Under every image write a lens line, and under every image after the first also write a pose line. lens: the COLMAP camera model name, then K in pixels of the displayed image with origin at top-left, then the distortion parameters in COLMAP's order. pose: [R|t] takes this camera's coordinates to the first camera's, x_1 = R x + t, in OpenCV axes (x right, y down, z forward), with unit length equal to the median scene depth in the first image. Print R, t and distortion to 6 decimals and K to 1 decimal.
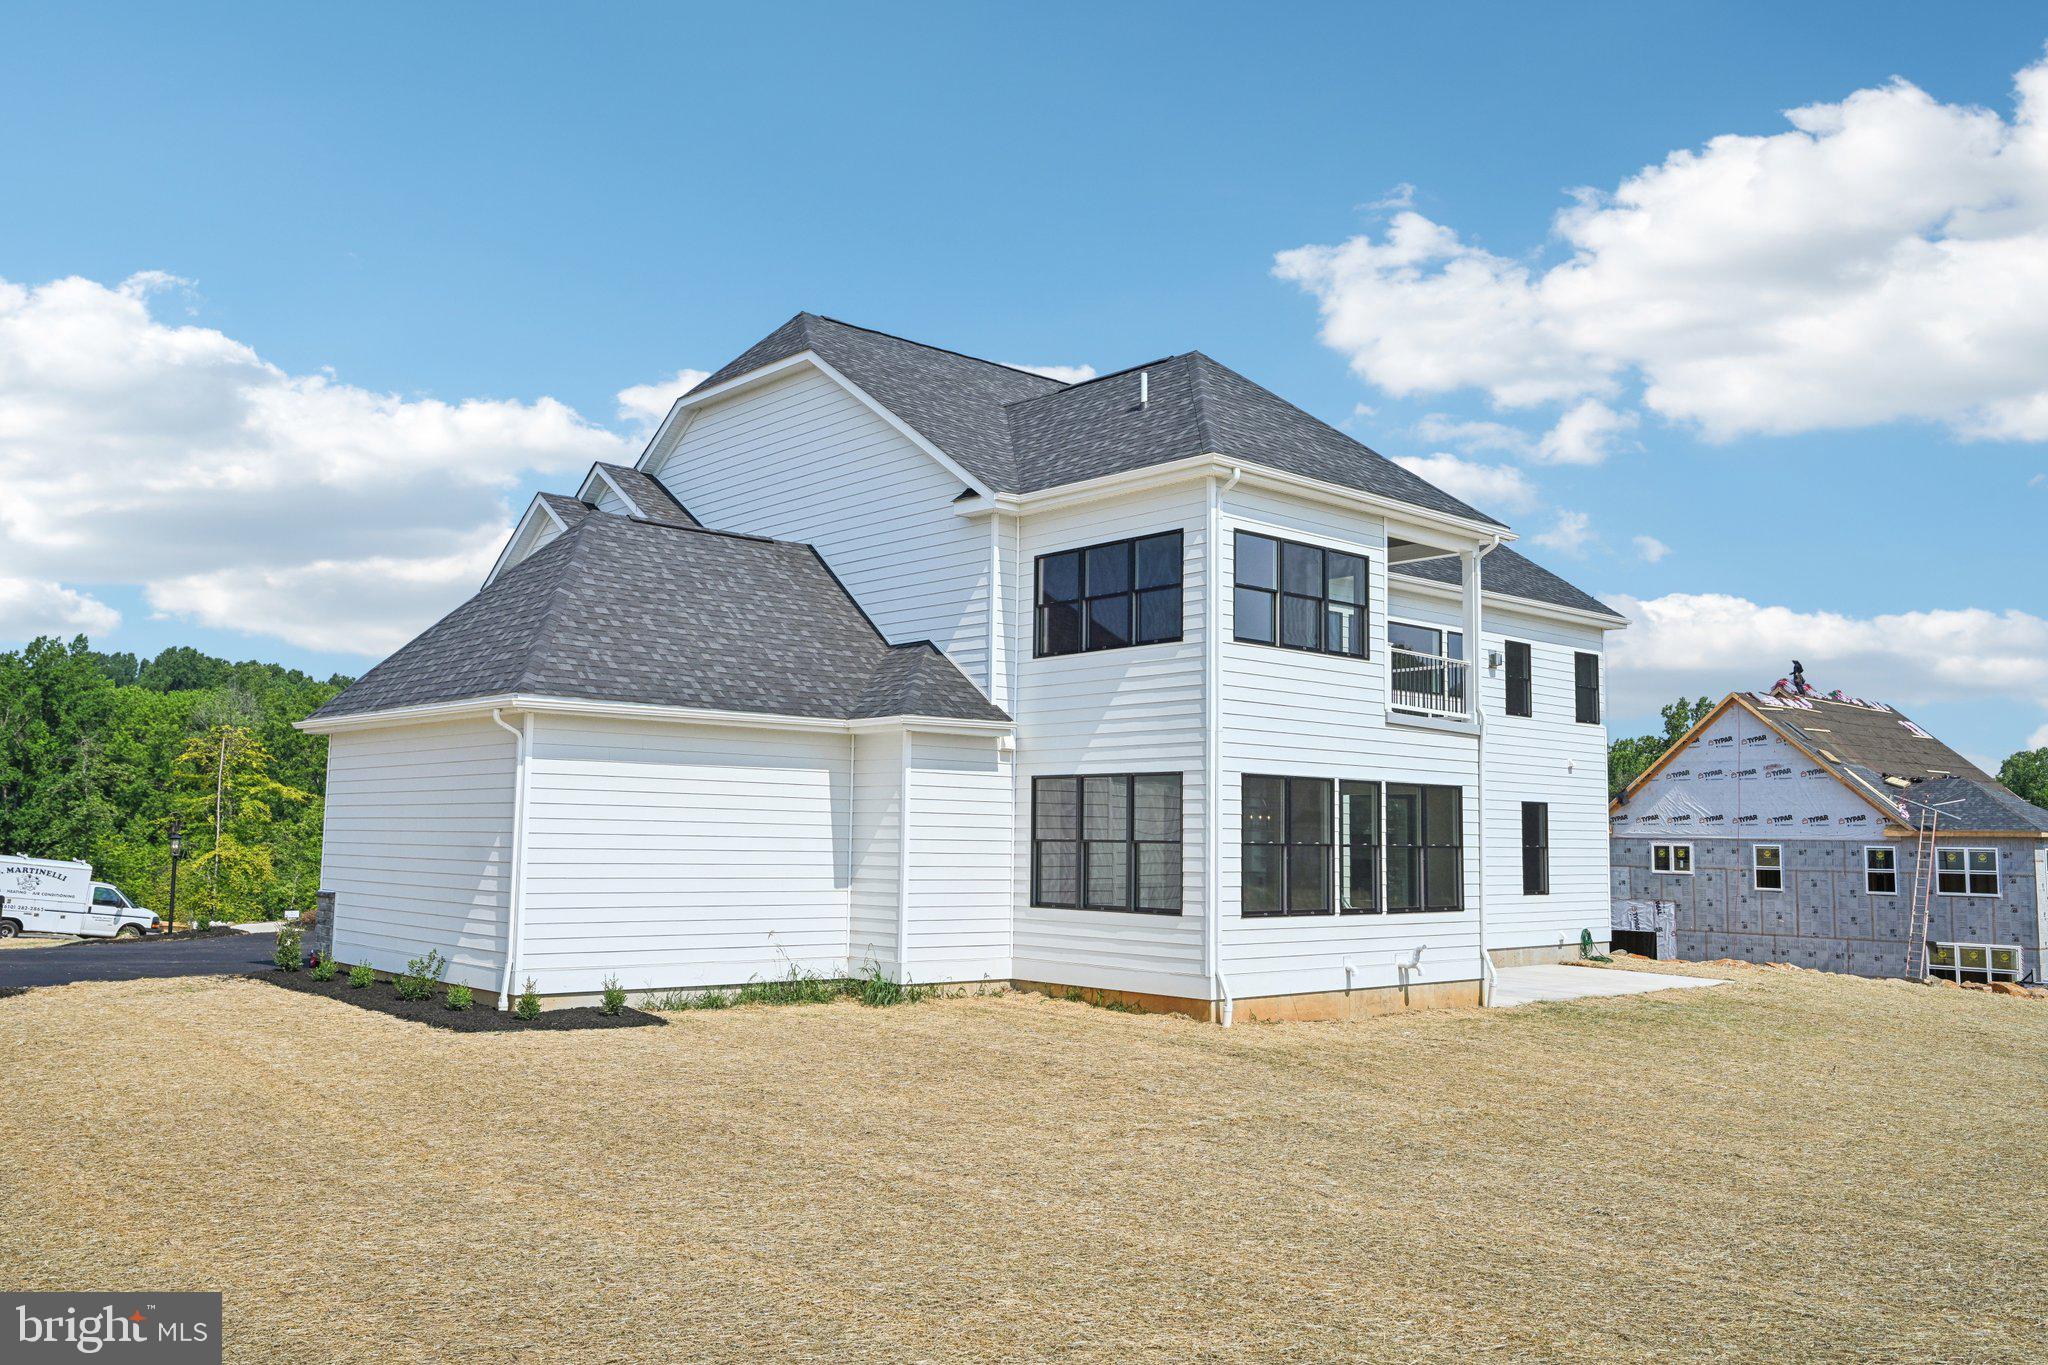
lens RADIAL K [[1554.8, 0, 1023.1], [0, 1554.8, 680.9], [0, 0, 1]] dist [0.003613, 0.001181]
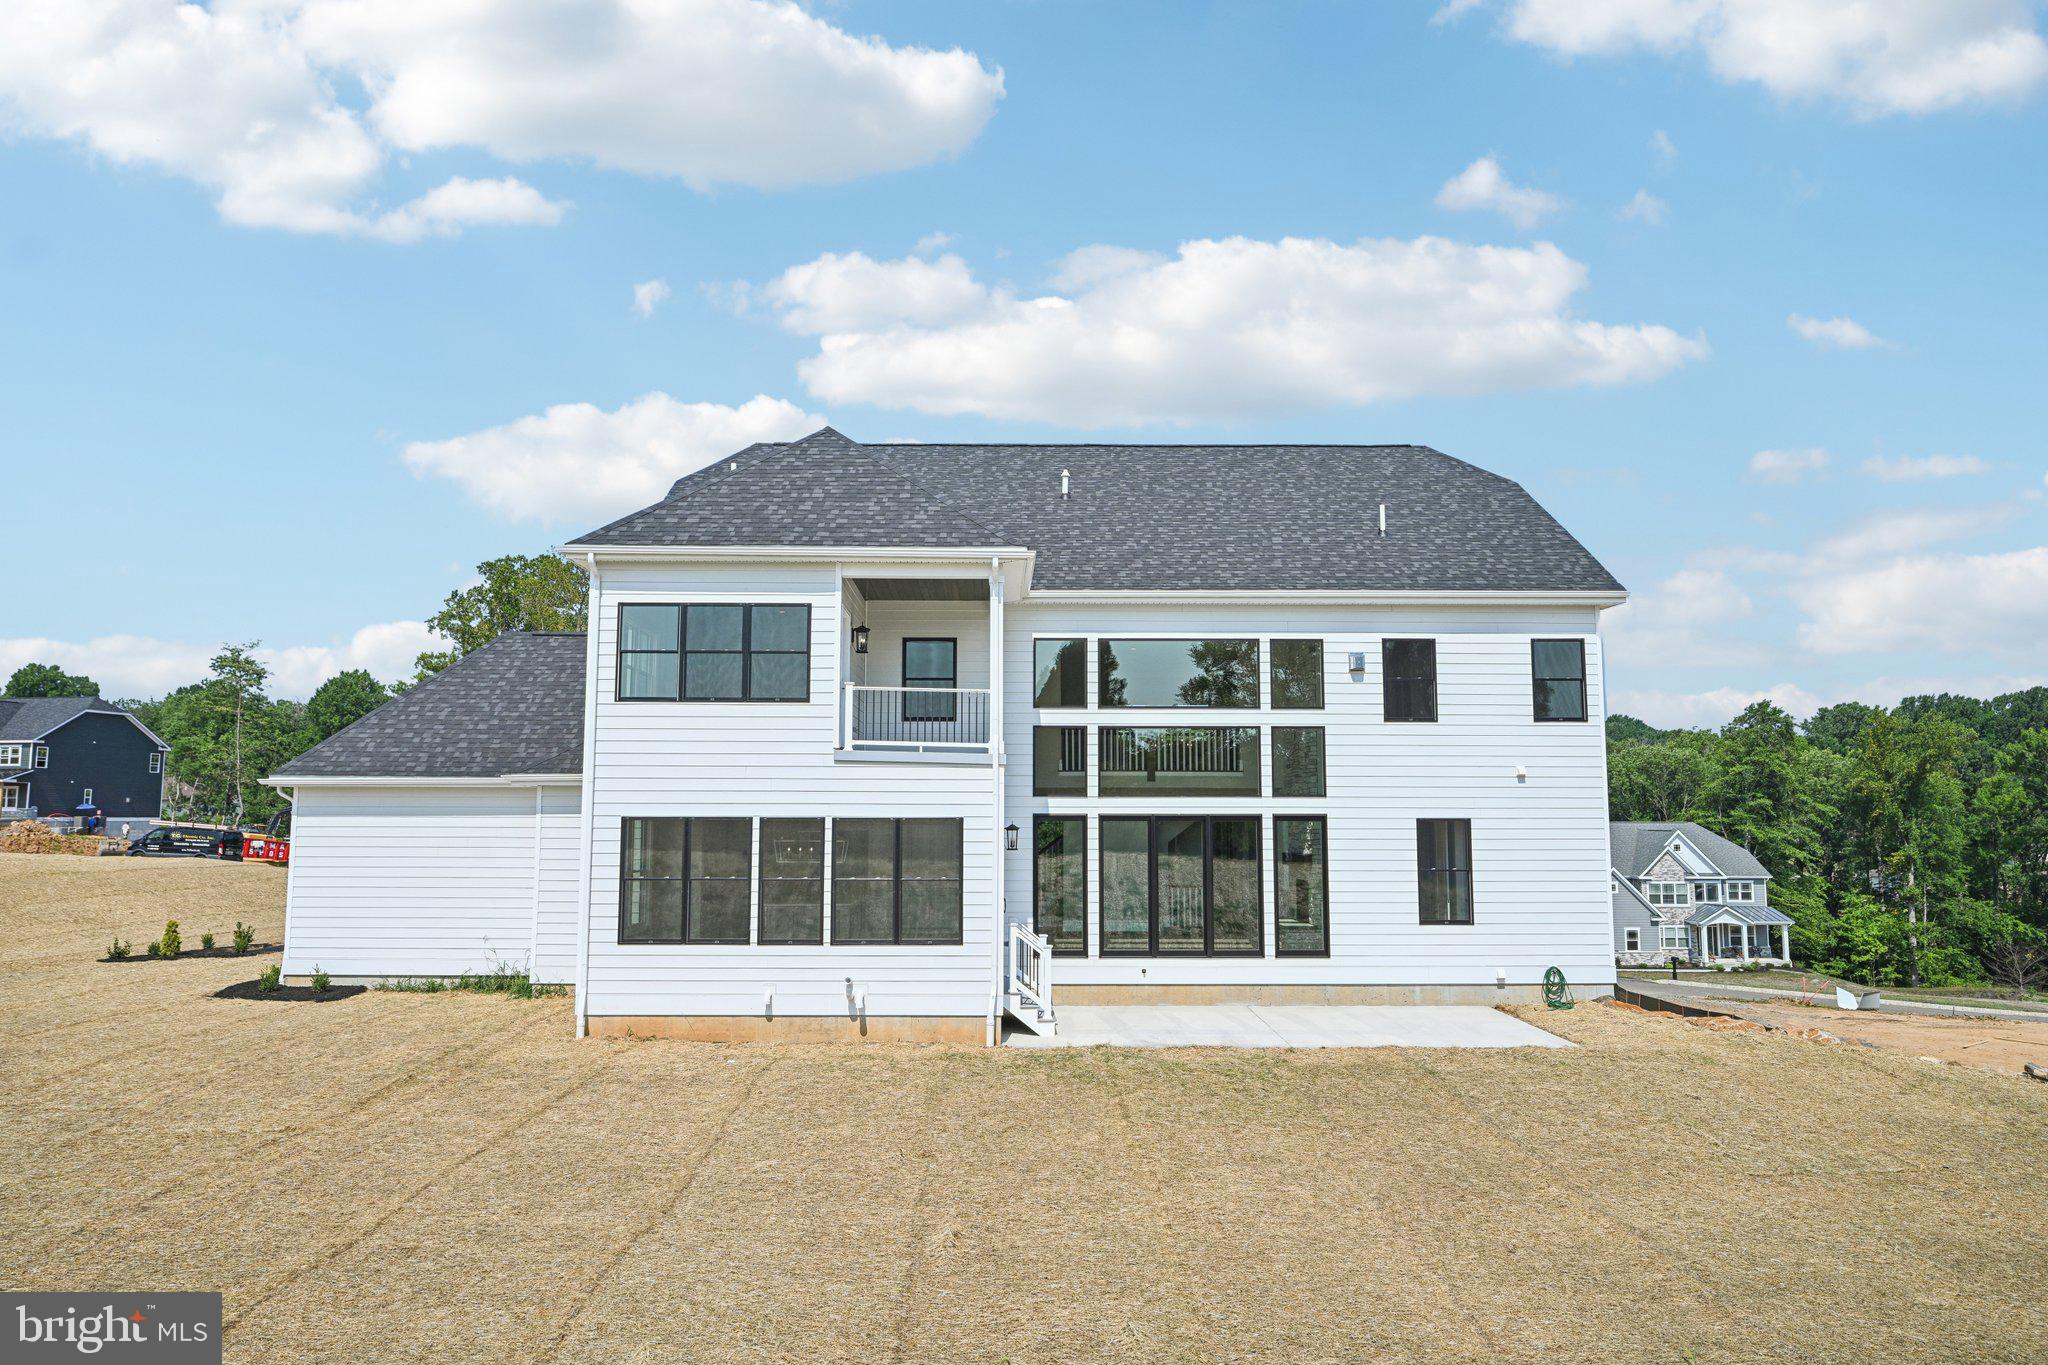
lens RADIAL K [[1319.3, 0, 1023.1], [0, 1319.3, 690.6], [0, 0, 1]] dist [-0.003032, 0.000249]
pose [[0.770189, -0.076327, -0.633232, 0.913453], [0.073533, 0.996820, -0.030715, 0.016773], [0.633562, -0.022907, 0.773352, 0.408020]]
